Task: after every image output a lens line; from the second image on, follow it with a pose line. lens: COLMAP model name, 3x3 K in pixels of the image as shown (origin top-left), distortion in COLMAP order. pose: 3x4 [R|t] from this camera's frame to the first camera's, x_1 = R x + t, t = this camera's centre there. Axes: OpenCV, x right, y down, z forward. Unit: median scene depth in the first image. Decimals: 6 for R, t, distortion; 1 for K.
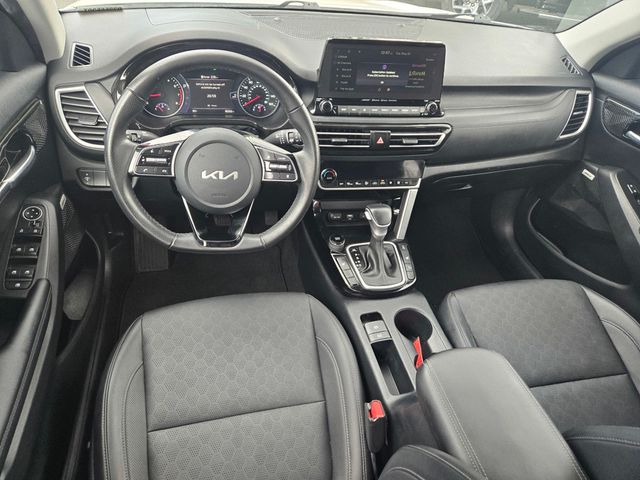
lens RADIAL K [[419.9, 0, 309.8], [0, 419.9, 238.0], [0, 0, 1]] dist [0.067467, -0.000115]
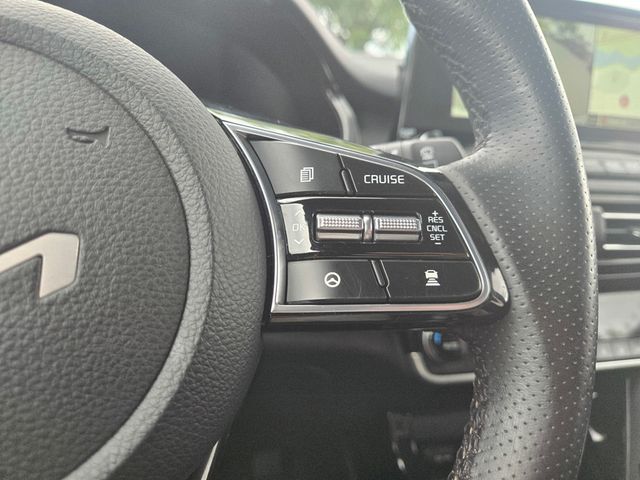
lens RADIAL K [[461.0, 0, 320.0], [0, 461.0, 240.0], [0, 0, 1]] dist [0.002067, -0.000087]
pose [[0.997473, -0.050495, 0.049970, -0.089285], [0.067046, 0.901680, -0.427174, -0.077336], [-0.023487, 0.429445, 0.902788, 0.732916]]
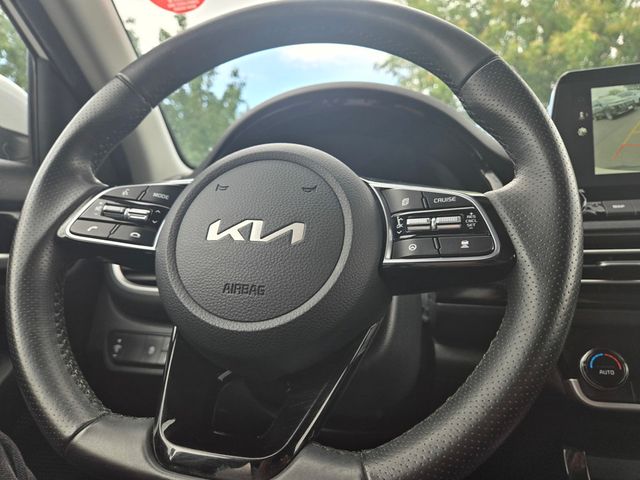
lens RADIAL K [[432.0, 0, 320.0], [0, 432.0, 240.0], [0, 0, 1]] dist [0.037968, -0.003218]
pose [[0.906847, -0.107160, -0.407609, -0.016807], [-0.166103, 0.797985, -0.579336, 0.044013], [0.387347, 0.593074, 0.705851, 0.643100]]
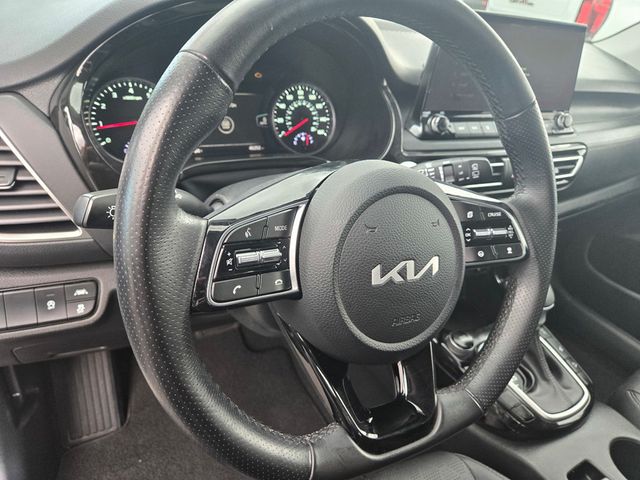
lens RADIAL K [[432.0, 0, 320.0], [0, 432.0, 240.0], [0, 0, 1]] dist [0.037968, -0.003218]
pose [[0.955617, -0.120468, 0.268856, -0.332832], [0.152318, 0.983172, -0.100859, -0.123861], [-0.252181, 0.137334, 0.957885, 0.516170]]
